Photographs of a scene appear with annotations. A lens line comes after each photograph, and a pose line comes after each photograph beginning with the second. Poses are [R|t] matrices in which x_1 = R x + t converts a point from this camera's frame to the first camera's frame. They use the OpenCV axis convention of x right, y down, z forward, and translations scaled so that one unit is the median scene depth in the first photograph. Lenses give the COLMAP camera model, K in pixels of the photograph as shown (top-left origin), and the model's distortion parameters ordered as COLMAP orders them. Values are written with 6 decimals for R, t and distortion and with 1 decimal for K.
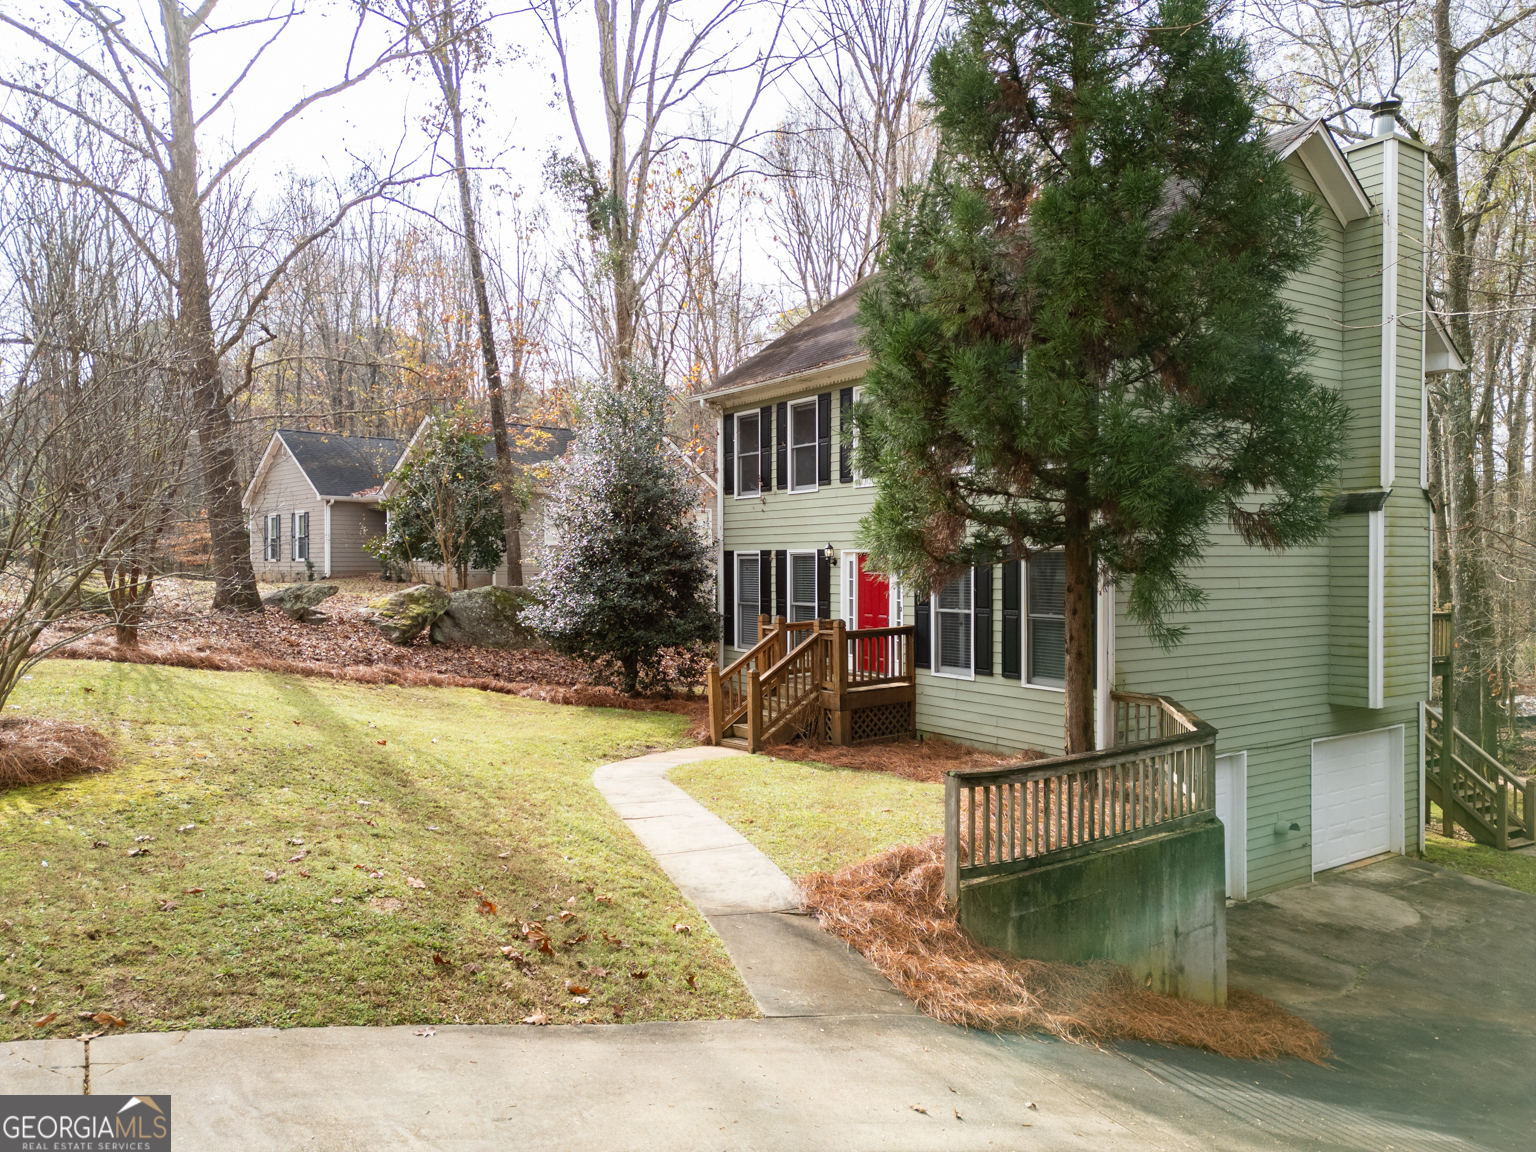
lens RADIAL K [[1079.8, 0, 767.8], [0, 1079.8, 570.8], [0, 0, 1]] dist [0.094025, -0.089304]
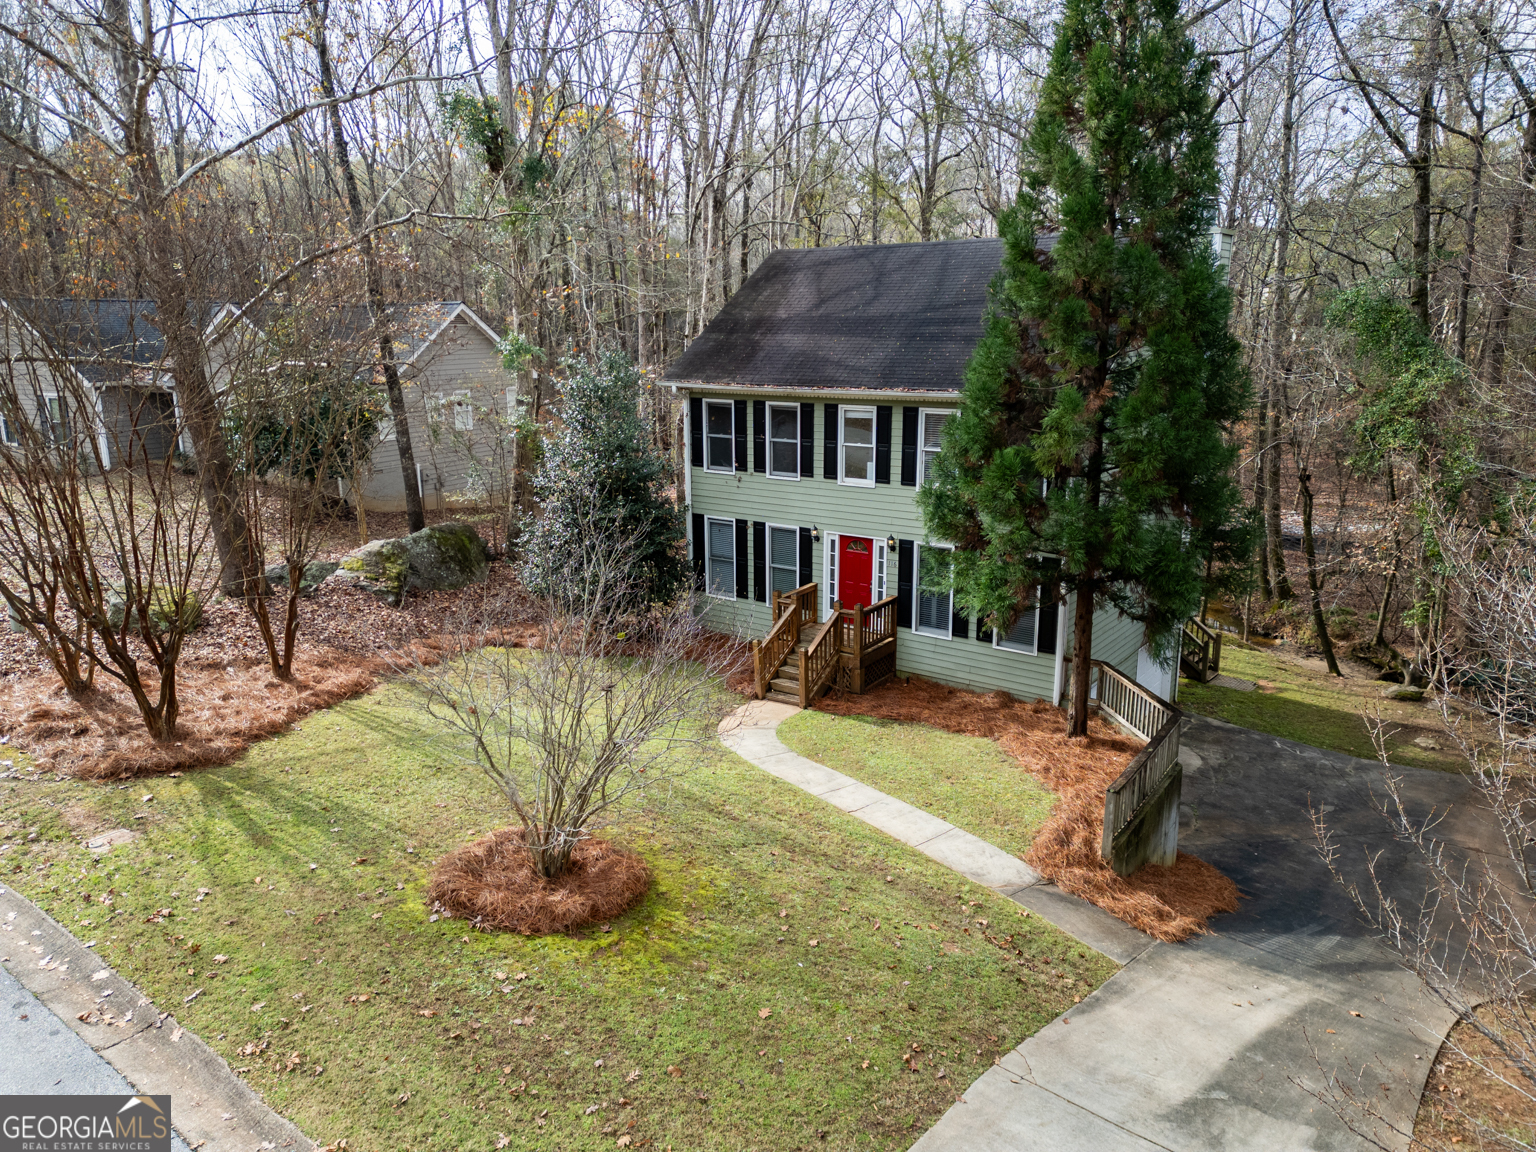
lens RADIAL K [[1079.8, 0, 768.9], [0, 1079.8, 574.1], [0, 0, 1]] dist [0.094025, -0.089304]
pose [[0.944062, -0.076321, 0.320813, -0.461742], [0.005581, 0.976407, 0.215864, -0.277935], [-0.329720, -0.201999, 0.922215, -0.185871]]
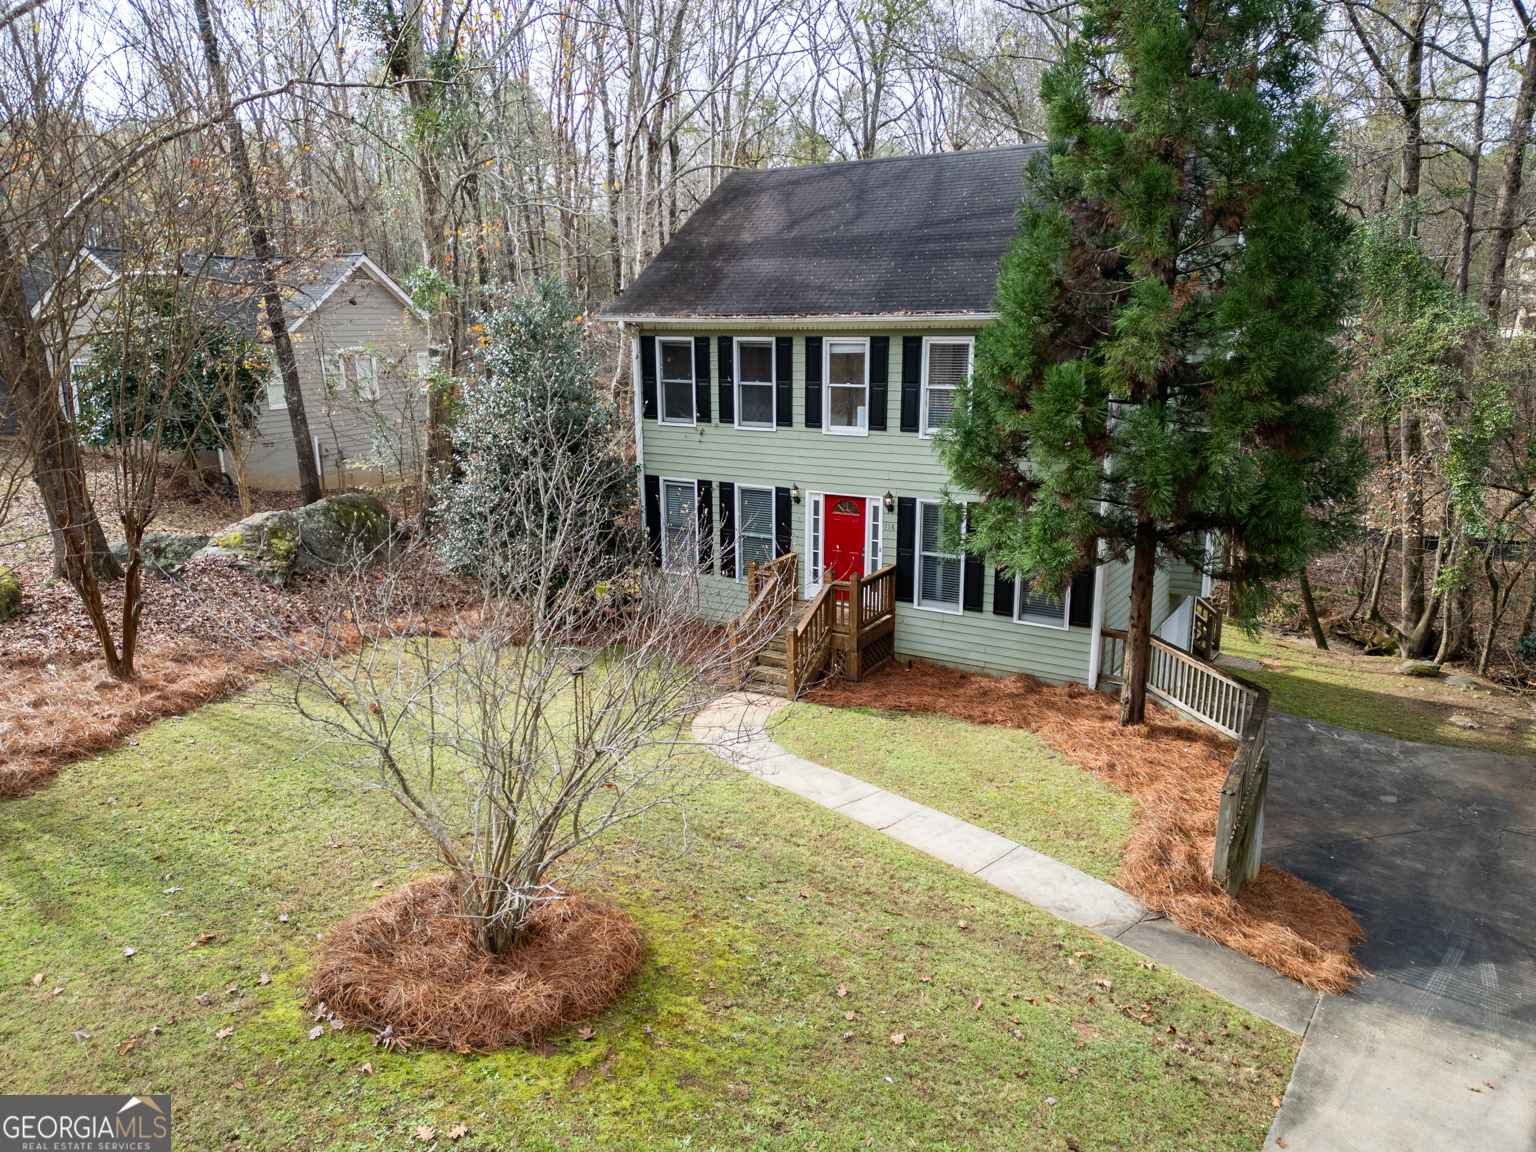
lens RADIAL K [[1079.8, 0, 770.9], [0, 1079.8, 577.7], [0, 0, 1]] dist [0.094025, -0.089304]
pose [[0.916367, -0.094376, 0.389056, -0.443966], [0.006578, 0.975235, 0.221074, -0.195462], [-0.400285, -0.200026, 0.894294, 0.039603]]
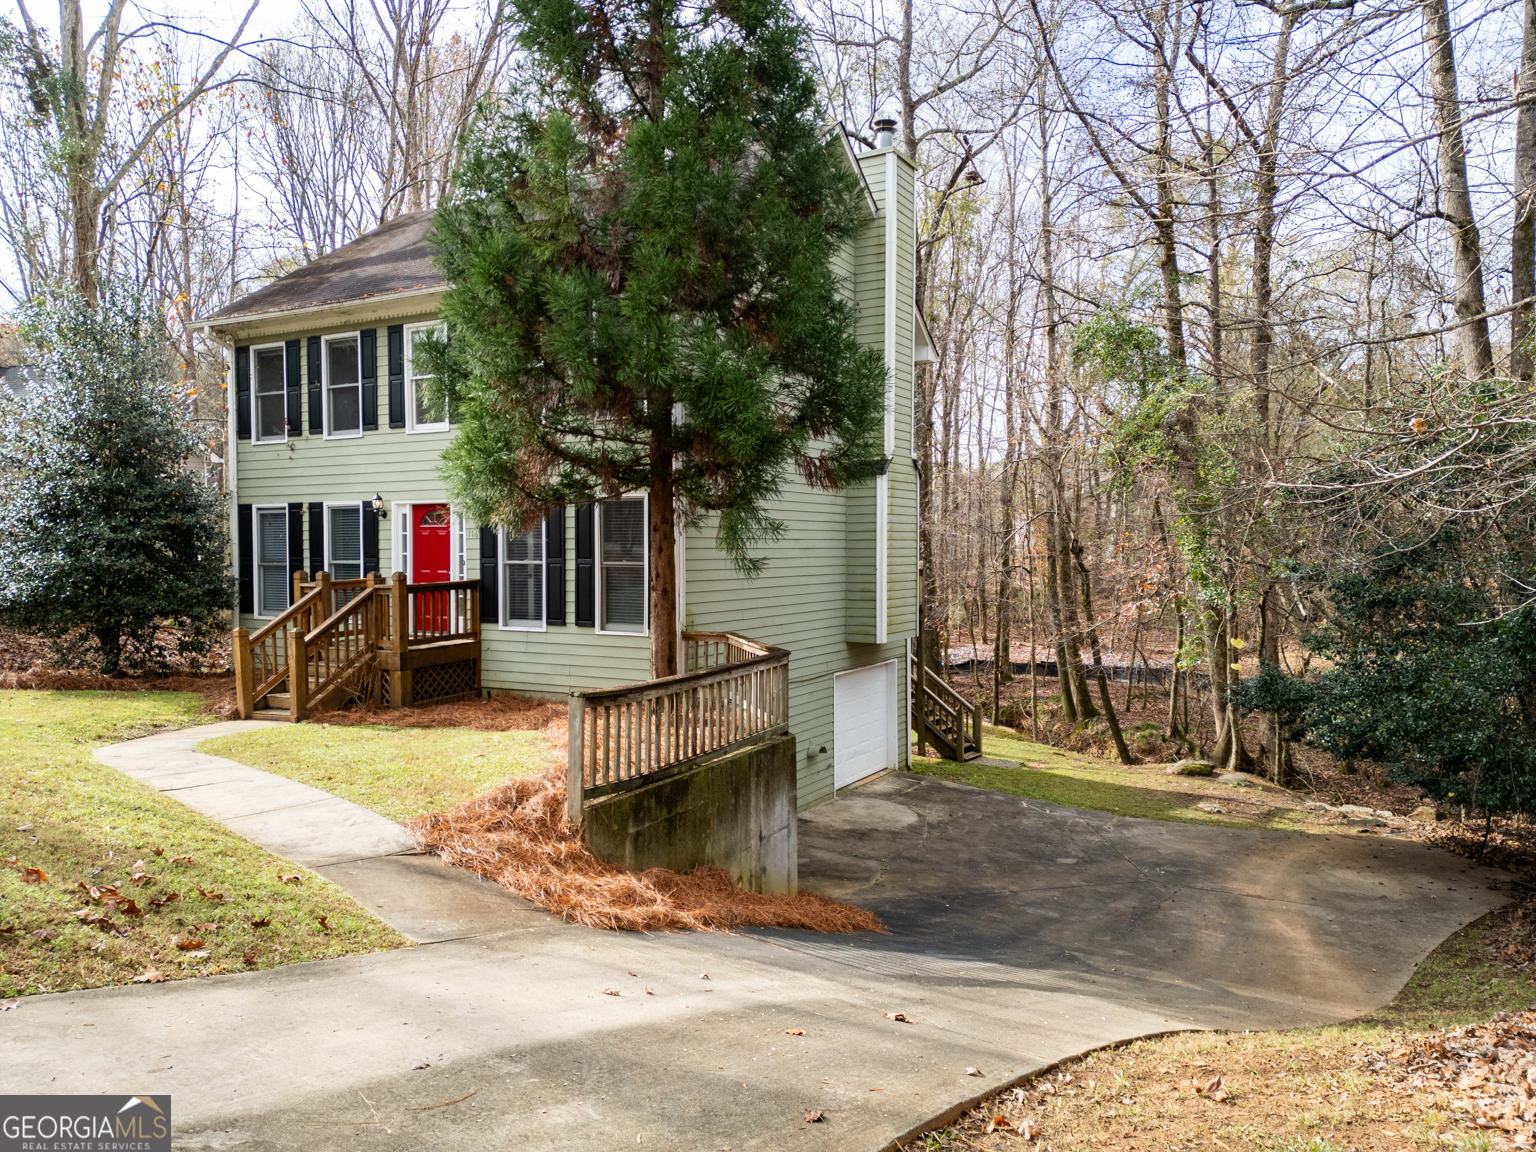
lens RADIAL K [[1079.8, 0, 778.1], [0, 1079.8, 572.4], [0, 0, 1]] dist [0.094025, -0.089304]
pose [[0.898992, -0.009708, 0.437857, -0.050383], [0.003802, 0.999890, 0.014363, 0.033180], [-0.437948, -0.011247, 0.898930, 0.019915]]
